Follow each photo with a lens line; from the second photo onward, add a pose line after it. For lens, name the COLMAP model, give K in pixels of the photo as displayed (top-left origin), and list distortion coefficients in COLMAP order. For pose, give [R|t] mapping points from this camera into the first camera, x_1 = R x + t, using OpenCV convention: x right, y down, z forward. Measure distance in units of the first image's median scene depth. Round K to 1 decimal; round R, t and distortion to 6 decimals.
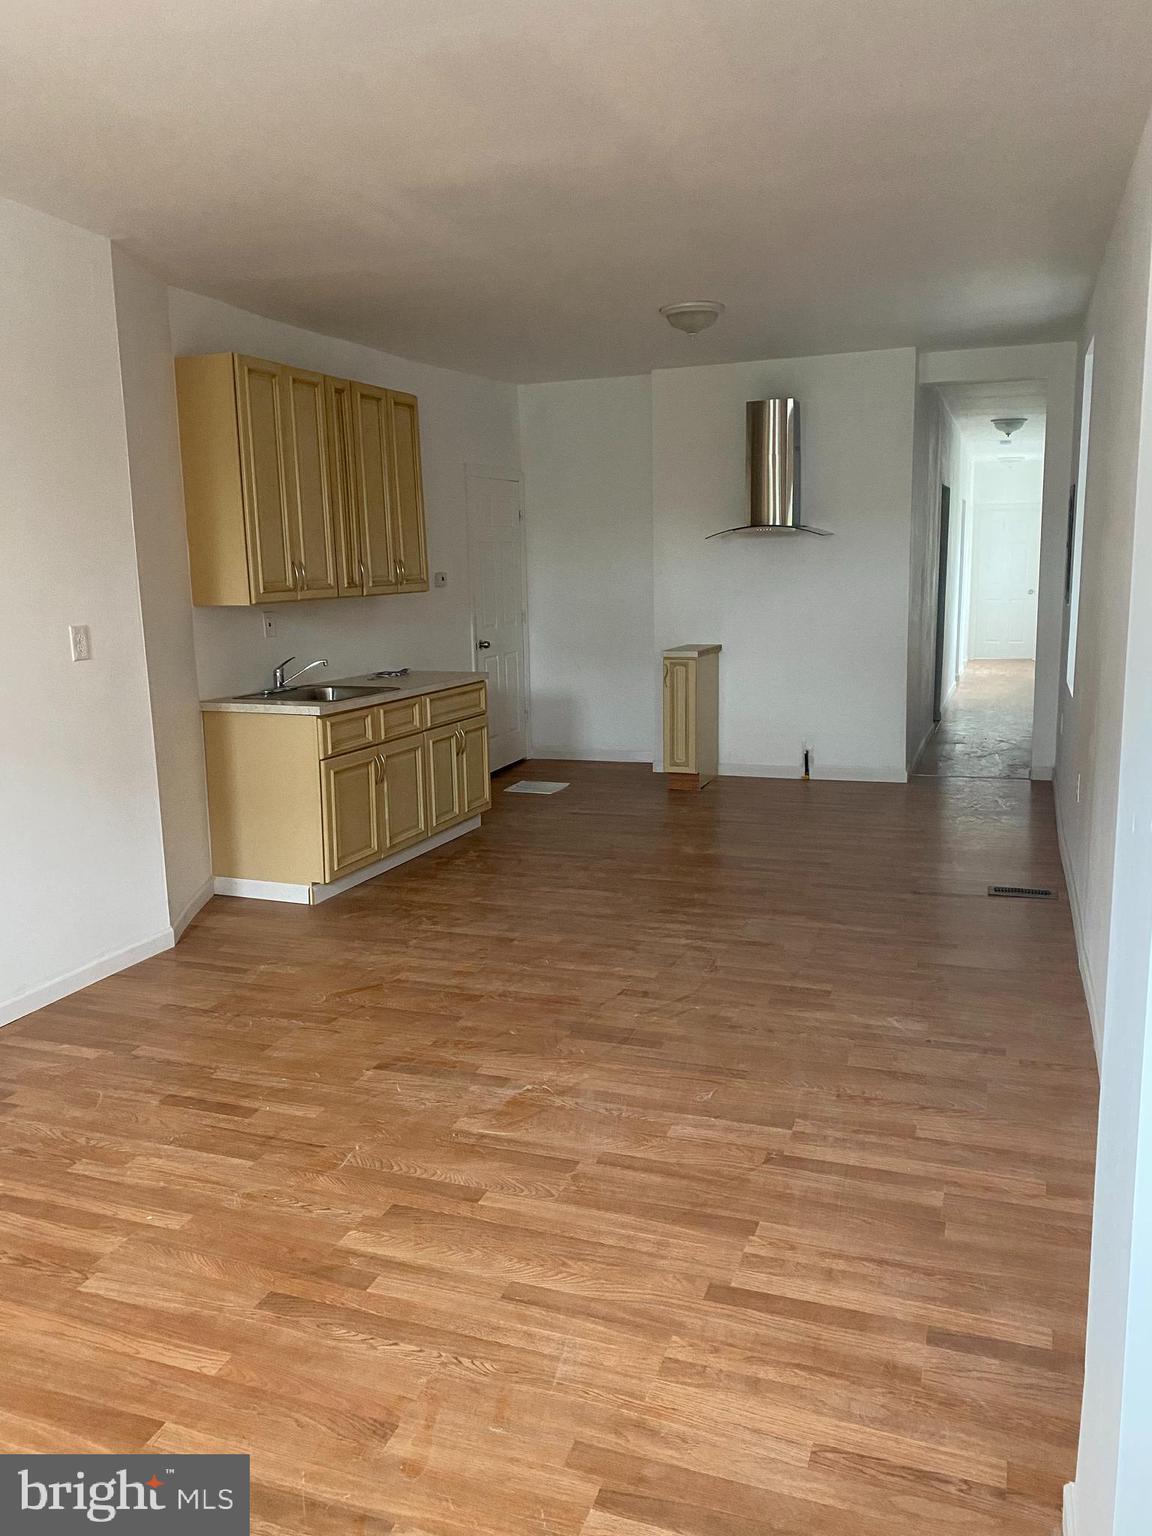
lens RADIAL K [[1163.5, 0, 576.0], [0, 1163.5, 768.0], [0, 0, 1]] dist [0.001576, 0.000551]
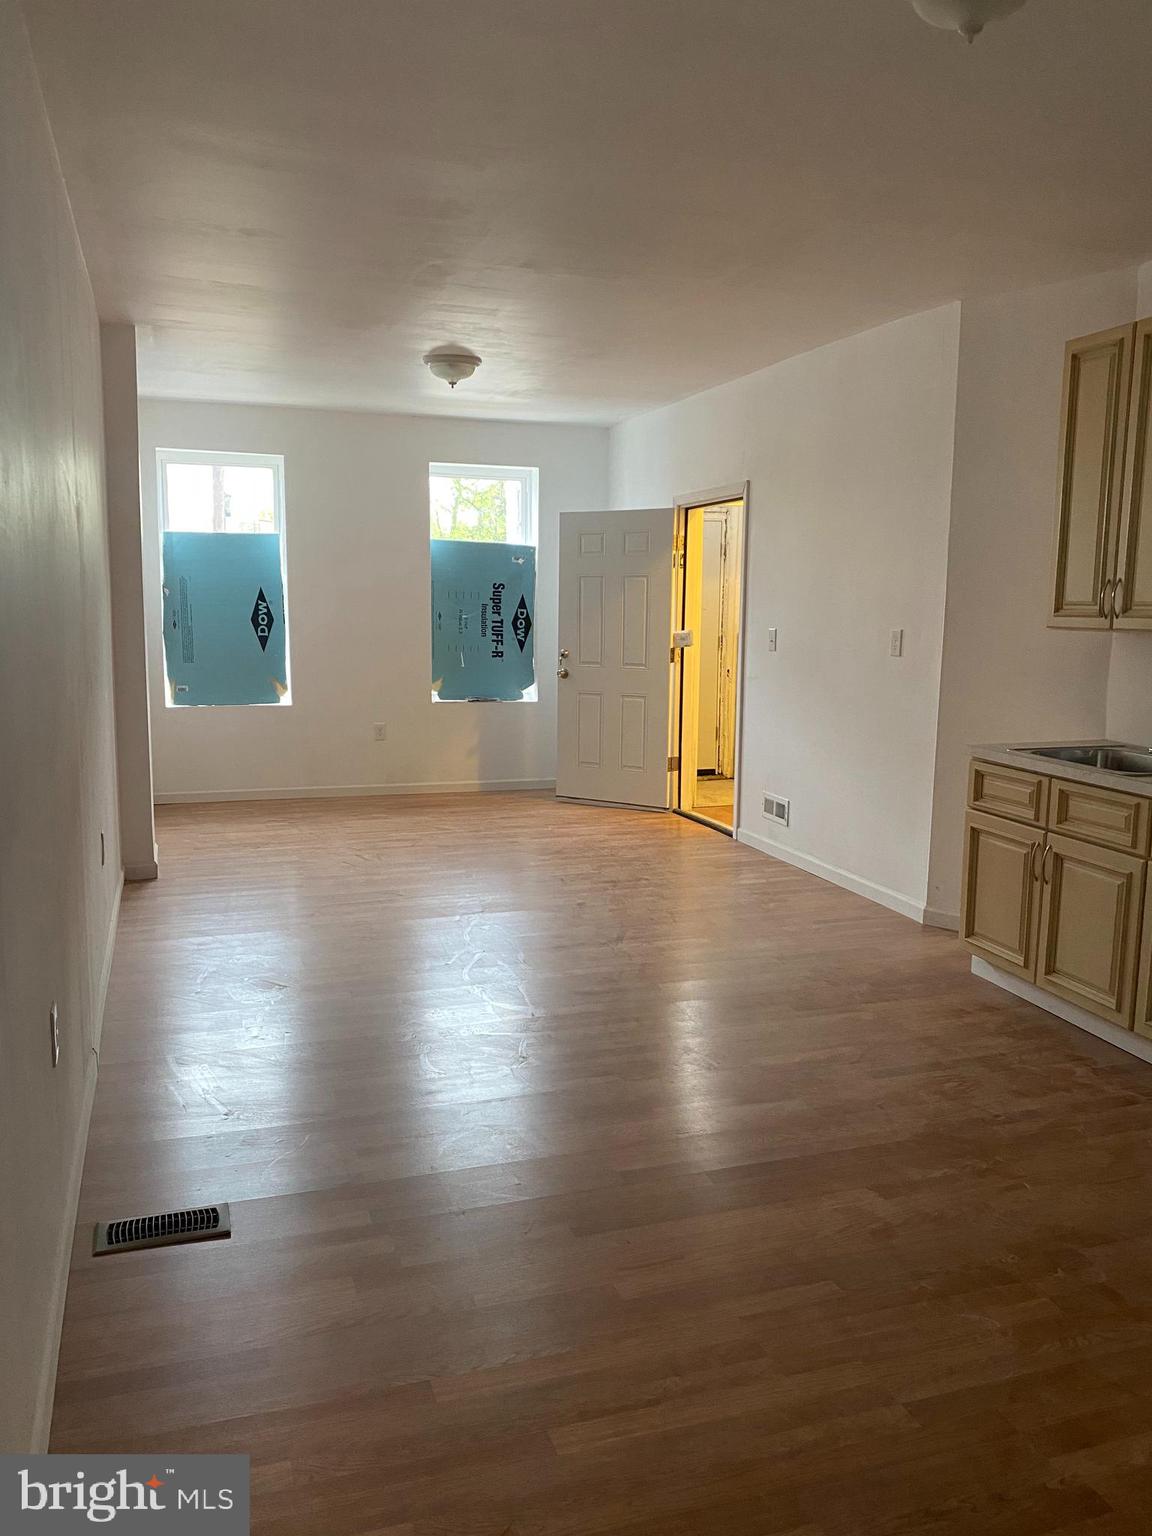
lens RADIAL K [[1163.5, 0, 576.0], [0, 1163.5, 768.0], [0, 0, 1]] dist [0.001576, 0.000551]
pose [[-0.778789, 0.096664, -0.619794, 0.479945], [-0.111004, 0.951226, 0.287834, -0.222146], [0.617387, 0.292961, -0.730074, 1.274404]]
